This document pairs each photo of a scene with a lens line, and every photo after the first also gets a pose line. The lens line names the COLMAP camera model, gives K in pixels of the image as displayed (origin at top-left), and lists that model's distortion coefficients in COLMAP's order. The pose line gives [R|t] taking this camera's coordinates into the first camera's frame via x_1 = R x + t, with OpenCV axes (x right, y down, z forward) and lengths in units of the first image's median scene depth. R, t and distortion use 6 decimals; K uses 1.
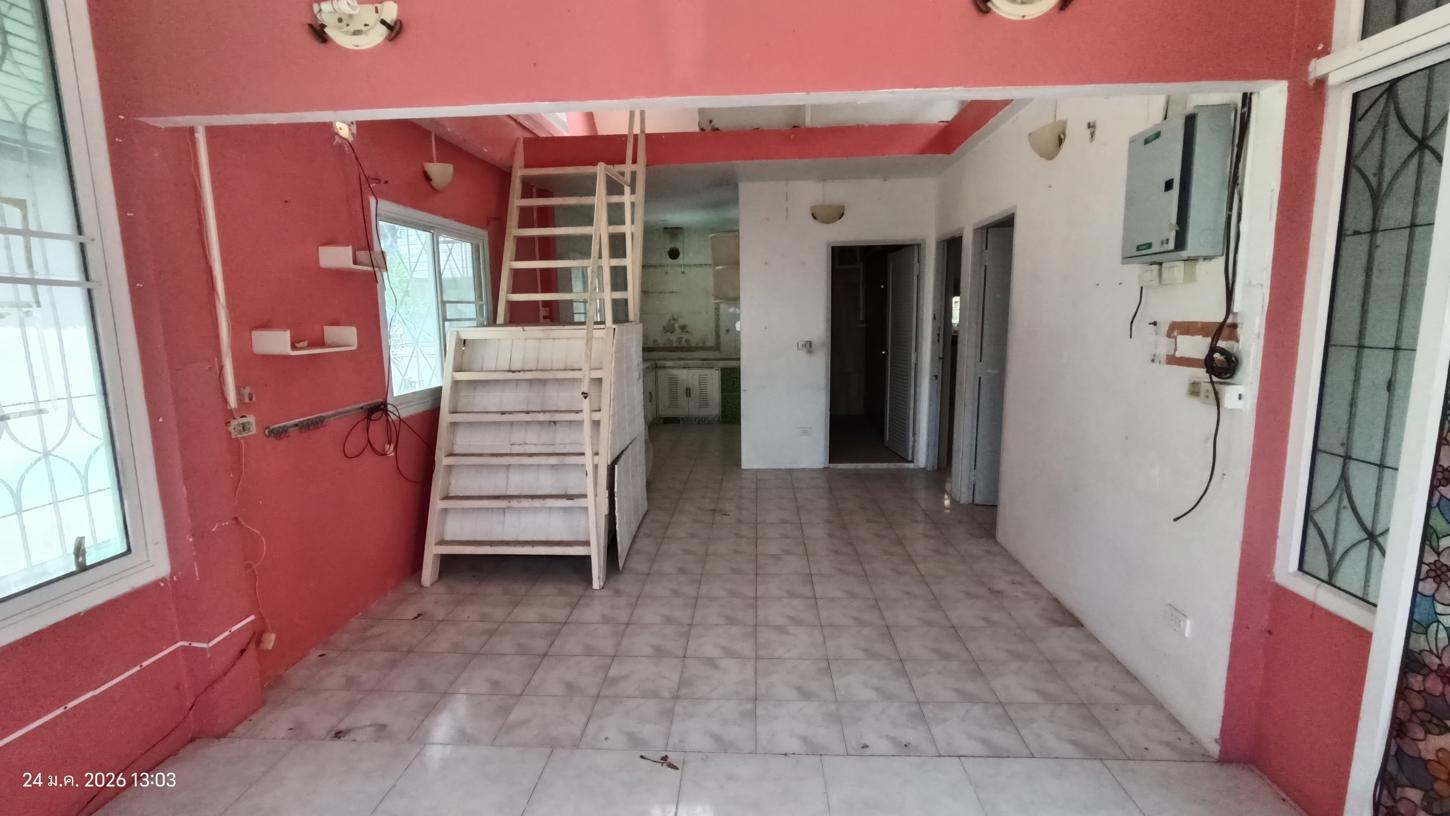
lens RADIAL K [[666.0, 0, 717.1], [0, 666.0, 412.9], [0, 0, 1]] dist [-0.001705, 0.000525]
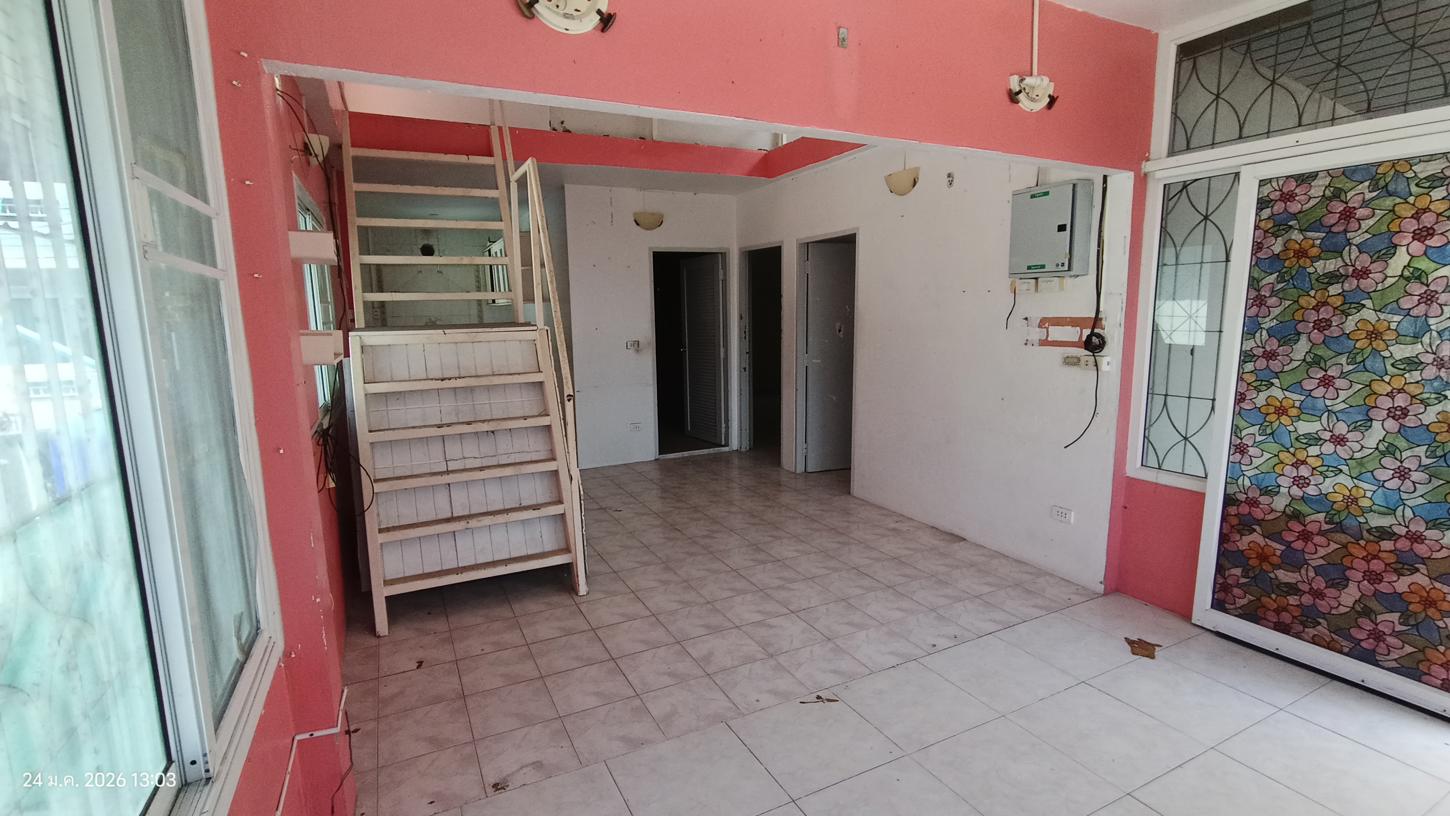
lens RADIAL K [[664.7, 0, 717.8], [0, 664.7, 412.2], [0, 0, 1]] dist [-0.008406, 0.005197]
pose [[0.864169, -0.076143, 0.497408, -0.571858], [0.078491, 0.996783, 0.016222, -0.004734], [-0.497043, 0.025024, 0.867365, 0.058342]]
